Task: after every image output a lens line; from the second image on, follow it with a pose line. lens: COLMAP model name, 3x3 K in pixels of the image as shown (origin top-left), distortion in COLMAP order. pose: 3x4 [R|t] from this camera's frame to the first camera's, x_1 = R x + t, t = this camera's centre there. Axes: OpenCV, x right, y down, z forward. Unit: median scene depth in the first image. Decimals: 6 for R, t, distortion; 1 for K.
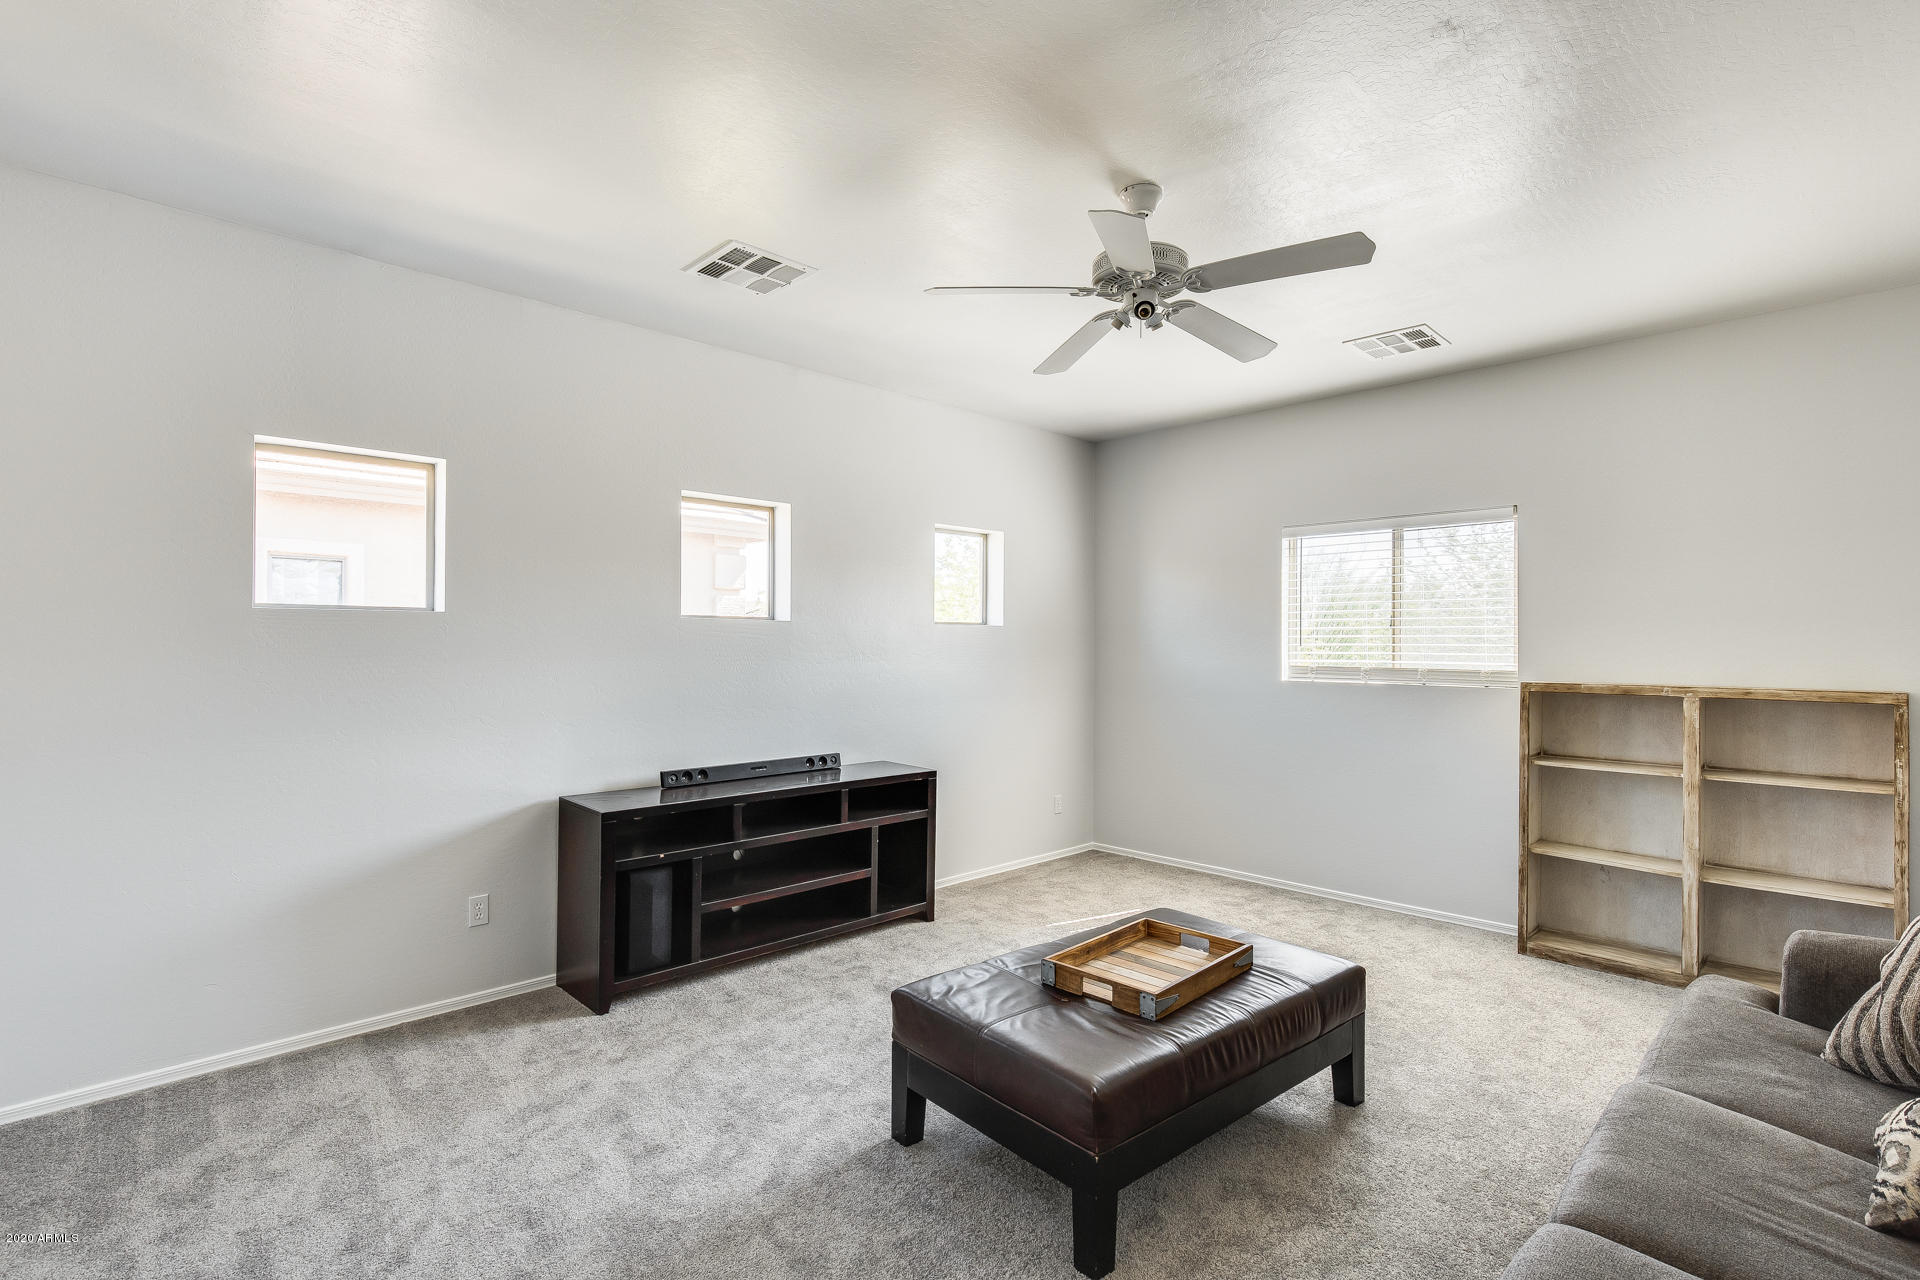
lens RADIAL K [[874.3, 0, 955.0], [0, 874.3, 636.9], [0, 0, 1]] dist [-0.004460, 0.000876]
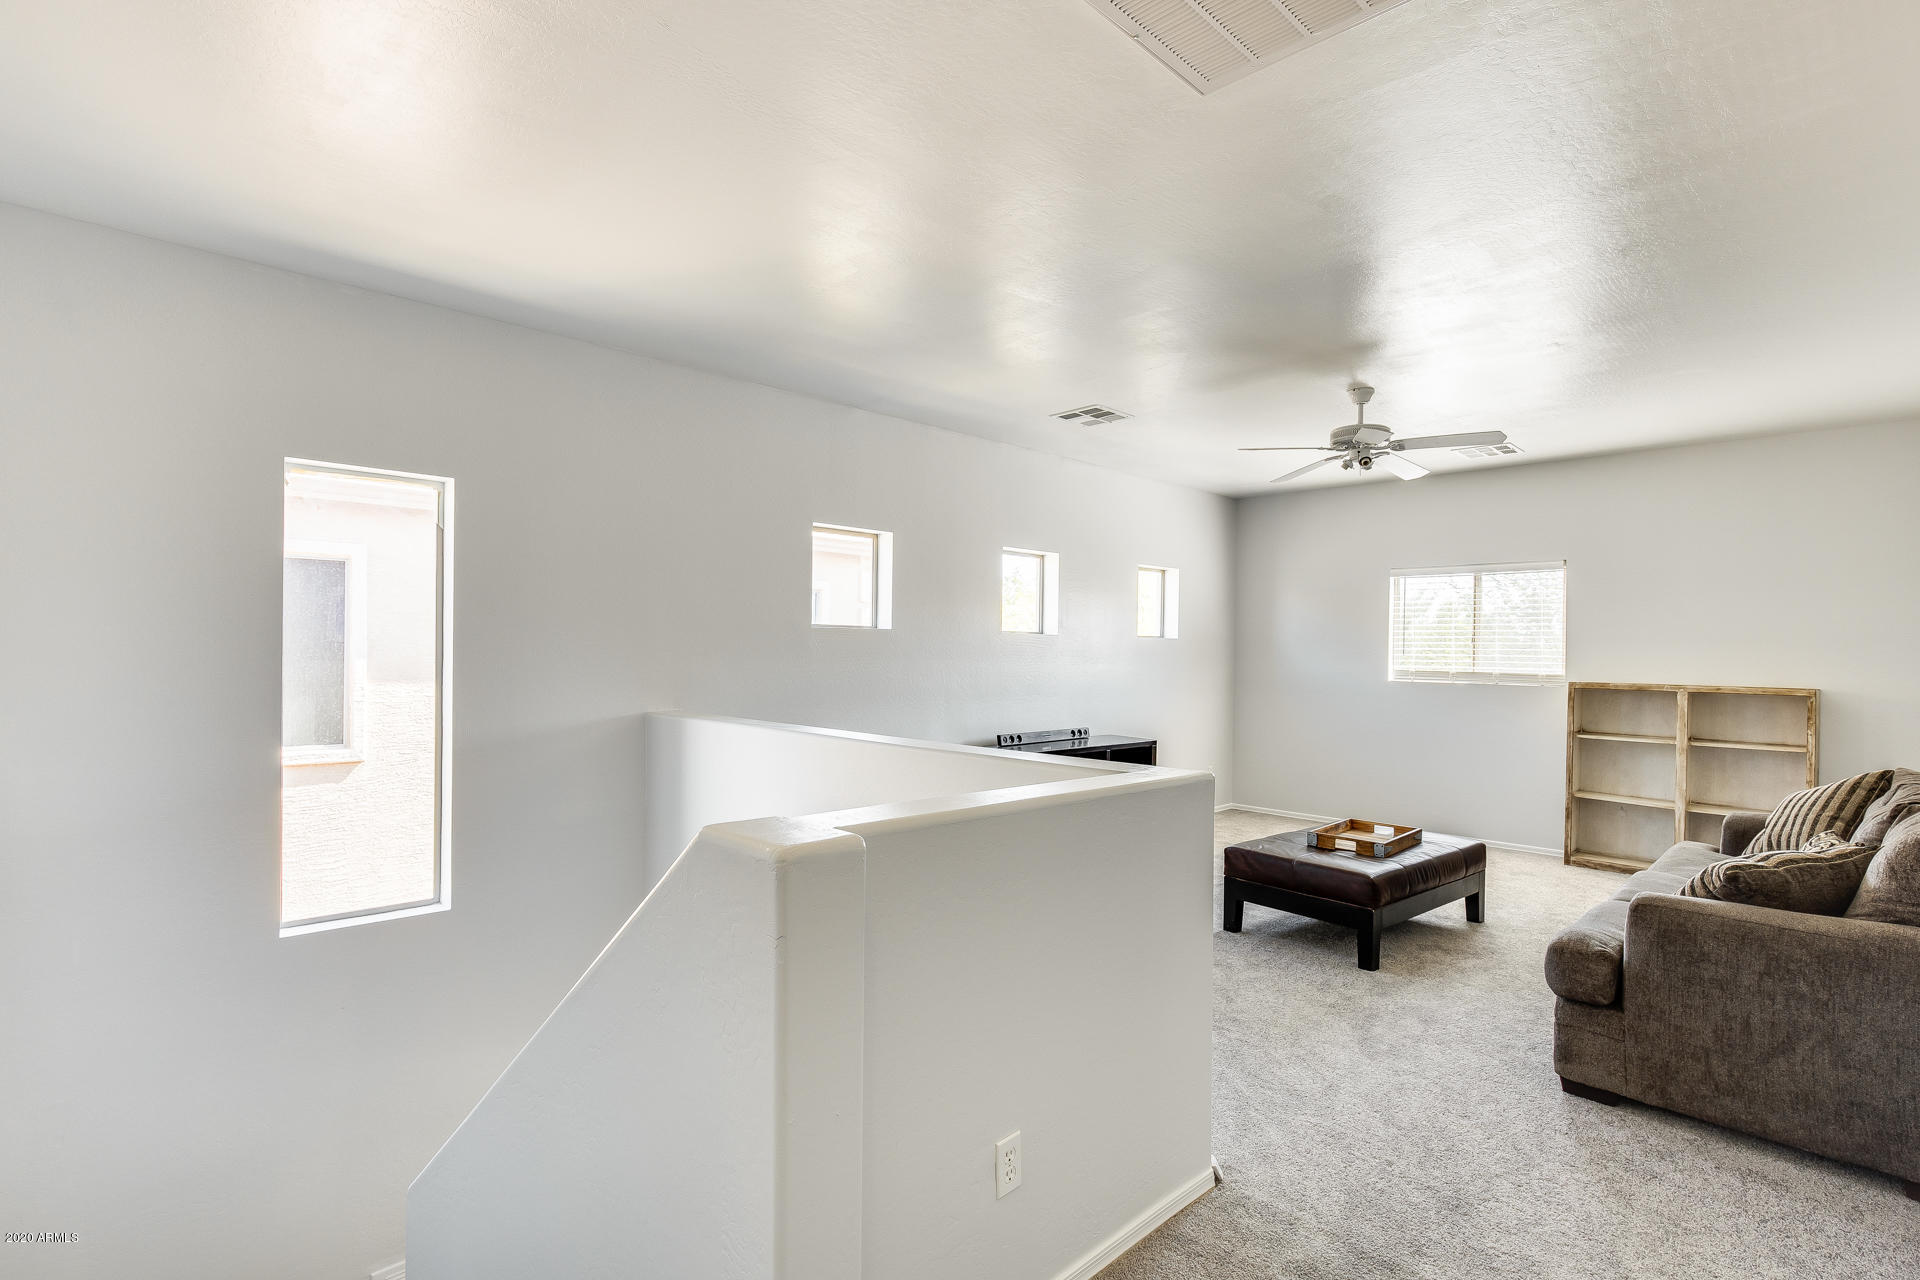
lens RADIAL K [[874.3, 0, 964.1], [0, 874.3, 649.9], [0, 0, 1]] dist [-0.004460, 0.000876]
pose [[0.999952, 0.009572, -0.002298, -0.380738], [-0.009555, 0.999929, 0.007152, -0.003182], [0.002367, -0.007130, 0.999972, -0.490789]]
